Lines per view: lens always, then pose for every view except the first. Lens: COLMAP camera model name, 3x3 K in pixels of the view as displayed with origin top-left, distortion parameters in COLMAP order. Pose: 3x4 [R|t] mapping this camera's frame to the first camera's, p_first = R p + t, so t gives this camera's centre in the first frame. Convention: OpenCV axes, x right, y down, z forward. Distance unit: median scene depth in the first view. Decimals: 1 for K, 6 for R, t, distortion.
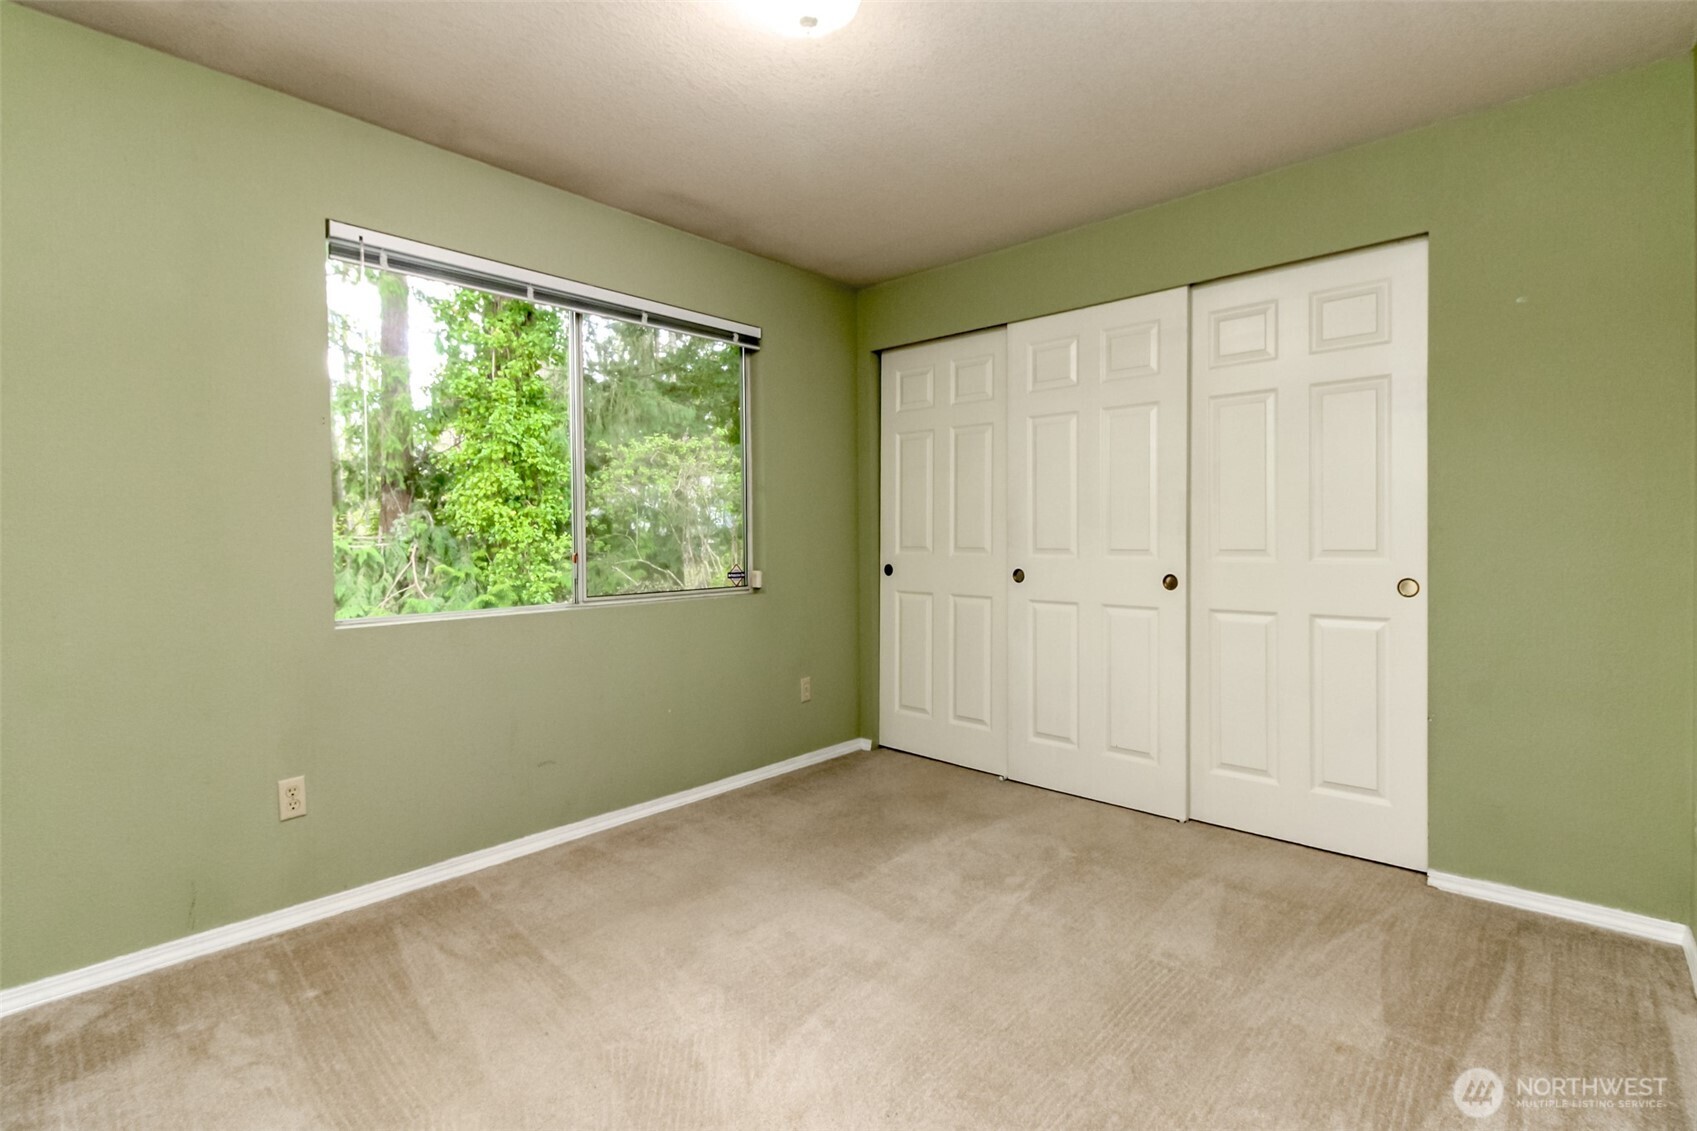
lens RADIAL K [[779.5, 0, 849.4], [0, 779.5, 546.6], [0, 0, 1]] dist [0.000298, 0.000244]
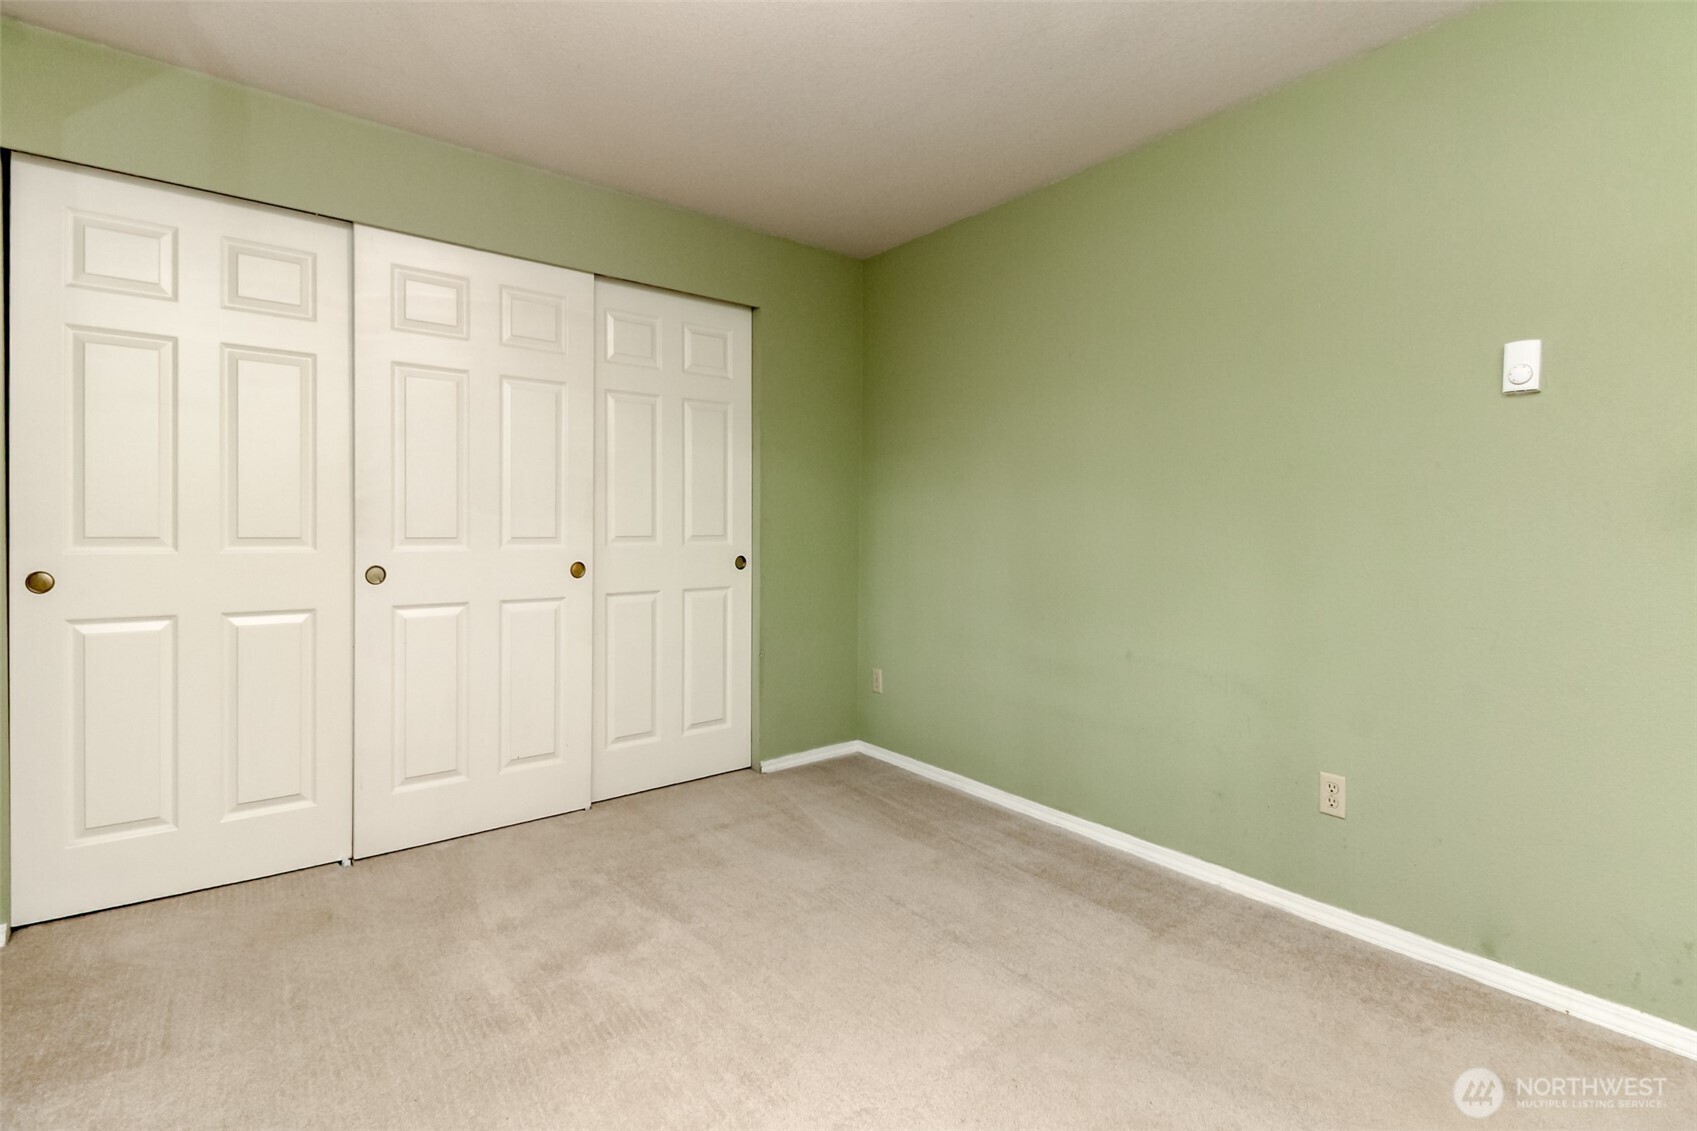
lens RADIAL K [[788.1, 0, 848.3], [0, 788.1, 527.6], [0, 0, 1]] dist [0.030931, -0.019464]
pose [[0.149006, -0.000641, 0.988836, -0.521452], [0.001490, 0.999999, 0.000424, -0.007967], [-0.988835, 0.001410, 0.149006, 0.515043]]
